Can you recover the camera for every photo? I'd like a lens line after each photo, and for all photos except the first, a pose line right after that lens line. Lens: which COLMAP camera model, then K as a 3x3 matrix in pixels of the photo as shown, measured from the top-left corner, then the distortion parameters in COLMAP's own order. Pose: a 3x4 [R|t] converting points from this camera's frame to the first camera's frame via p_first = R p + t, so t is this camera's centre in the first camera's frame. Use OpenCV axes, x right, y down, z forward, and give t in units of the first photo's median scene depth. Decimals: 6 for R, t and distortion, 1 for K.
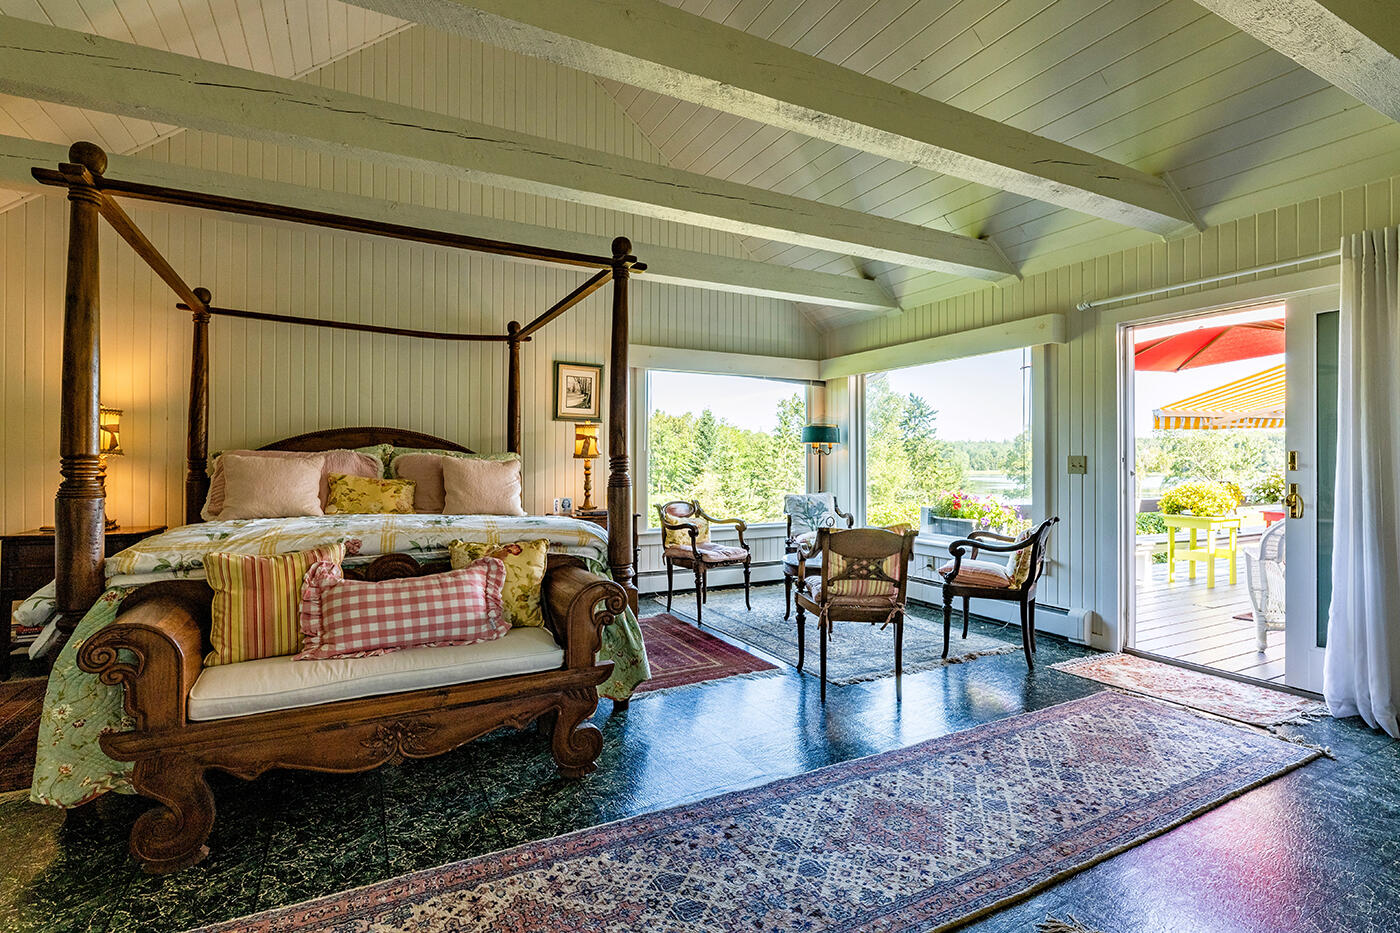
lens RADIAL K [[627.1, 0, 700.0], [0, 627.1, 466.5], [0, 0, 1]] dist [-0.002001, -0.000662]
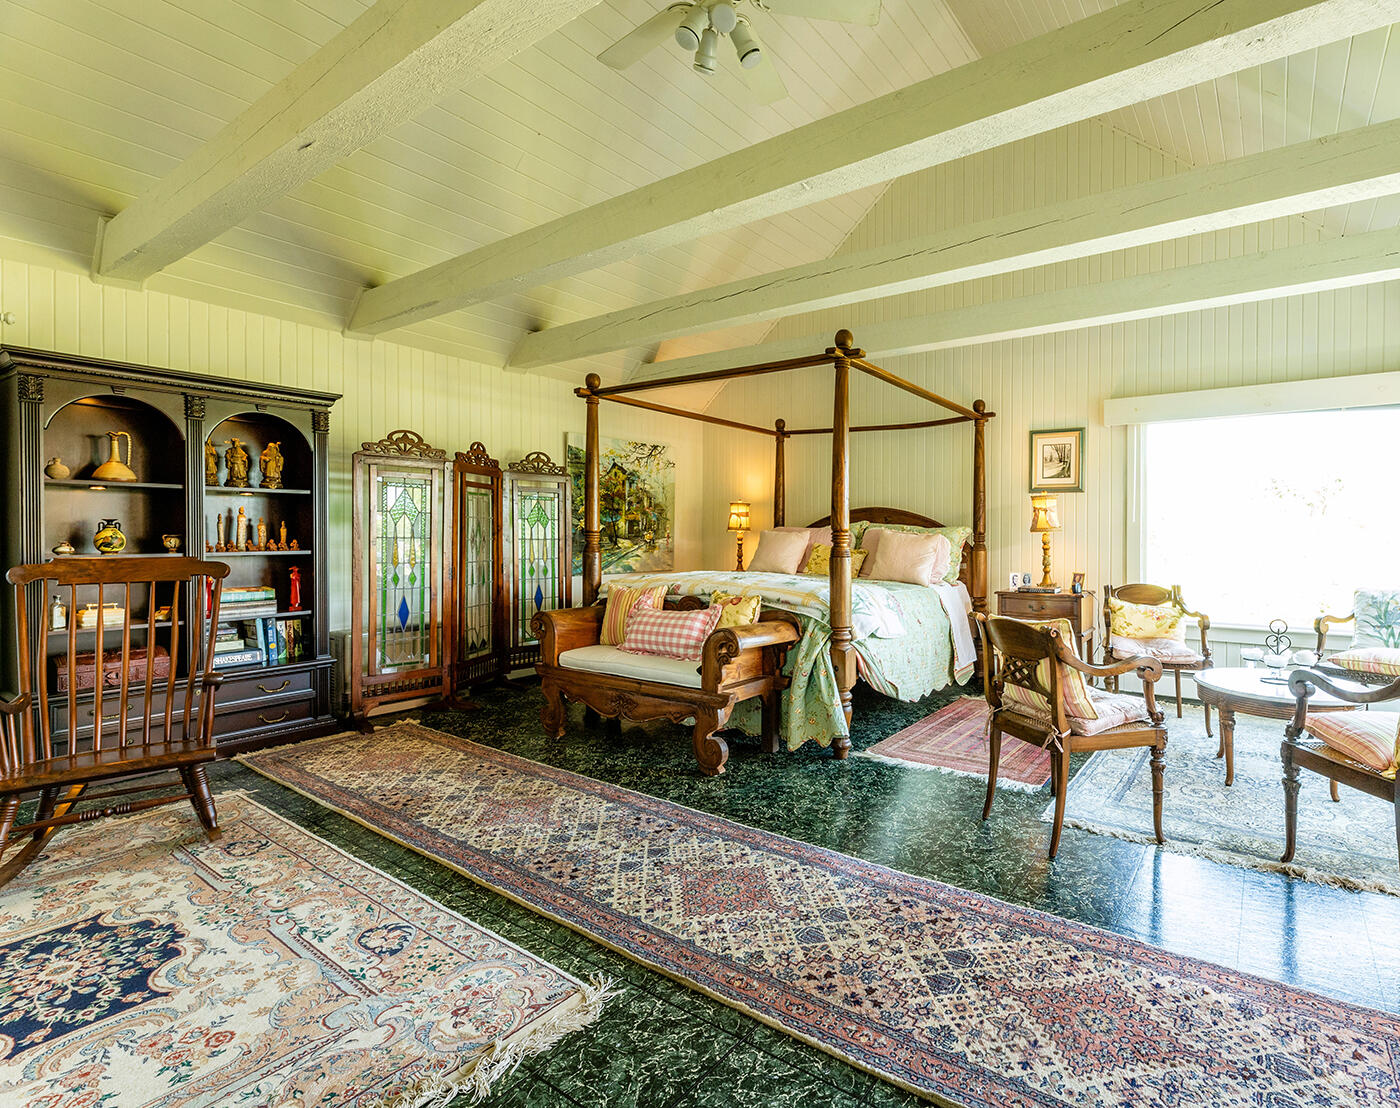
lens RADIAL K [[565.6, 0, 700.4], [0, 565.6, 545.8], [0, 0, 1]] dist [-0.000554, -0.000328]
pose [[0.539455, 0.017337, -0.841836, 0.804366], [-0.009292, 0.999850, 0.014637, -0.000259], [0.841963, -0.000074, 0.539535, 0.357749]]
